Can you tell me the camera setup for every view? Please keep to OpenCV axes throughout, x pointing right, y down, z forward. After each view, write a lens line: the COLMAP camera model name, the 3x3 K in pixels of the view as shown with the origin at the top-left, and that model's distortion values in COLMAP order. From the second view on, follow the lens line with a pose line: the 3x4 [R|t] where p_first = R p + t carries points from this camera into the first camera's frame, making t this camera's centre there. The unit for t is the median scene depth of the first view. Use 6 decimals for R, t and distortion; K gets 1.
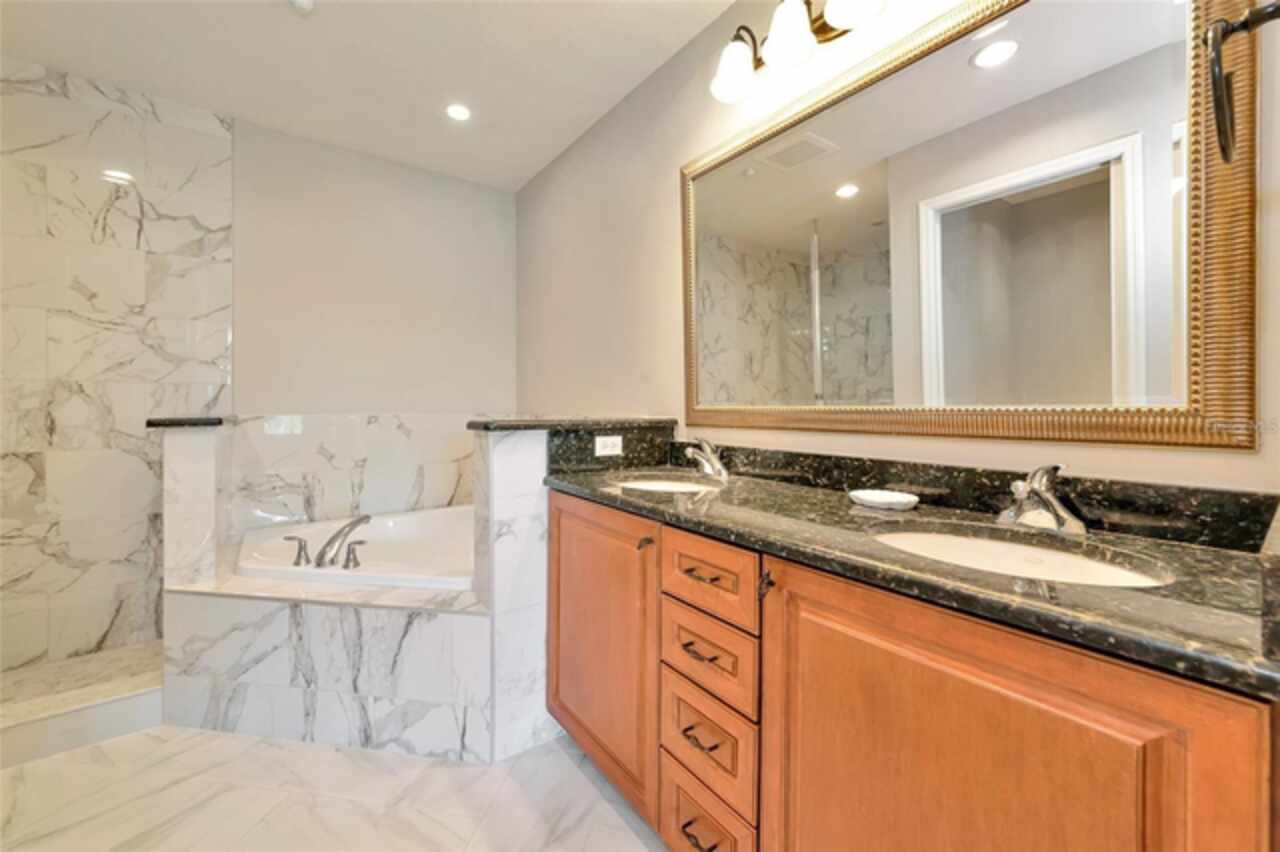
lens RADIAL K [[495.4, 0, 640.7], [0, 495.4, 413.8], [0, 0, 1]] dist [-0.001822, -0.000039]
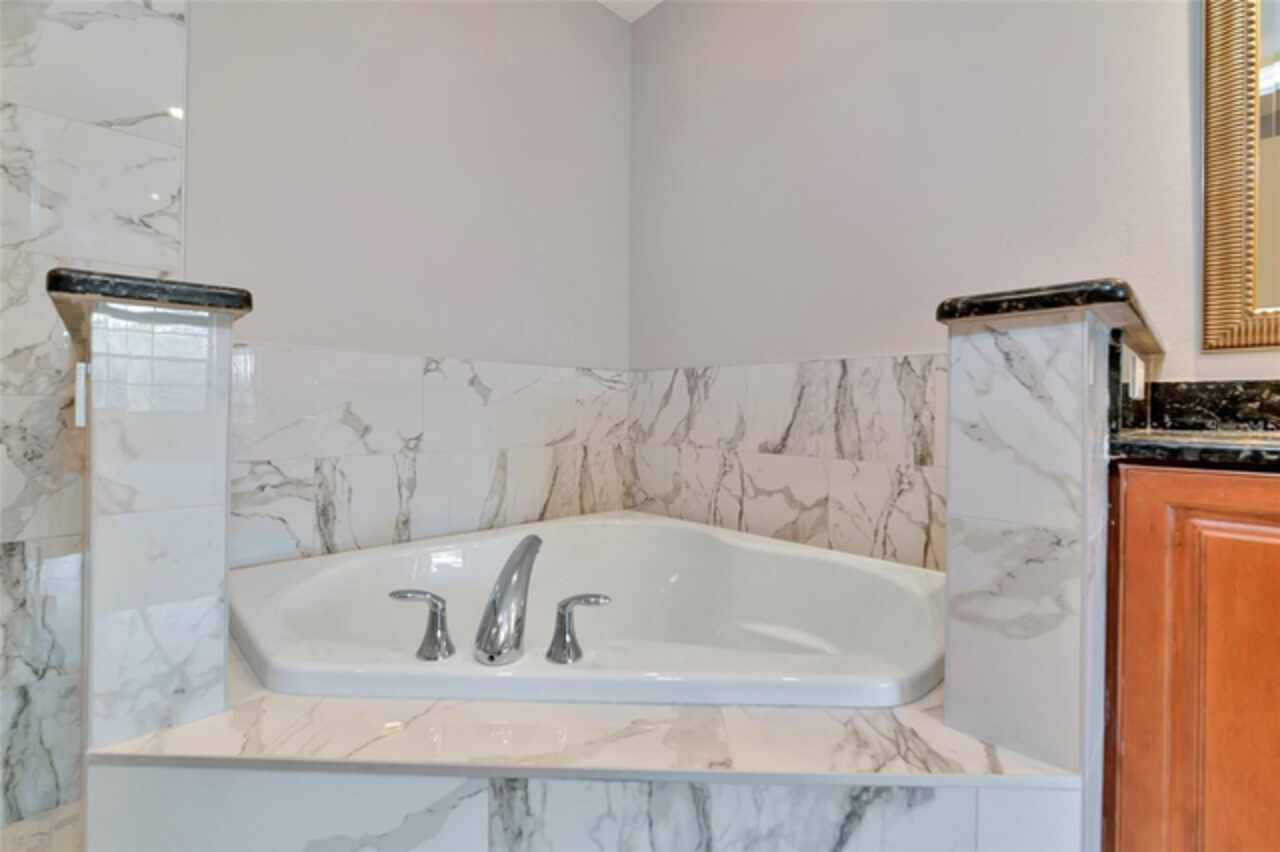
lens RADIAL K [[562.3, 0, 644.2], [0, 562.3, 418.7], [0, 0, 1]] dist [-0.007112, -0.000047]
pose [[0.990378, 0.008106, 0.138152, -0.571267], [-0.008191, 0.999966, 0.000046, 0.101002], [-0.138147, -0.001177, 0.990411, 0.500418]]
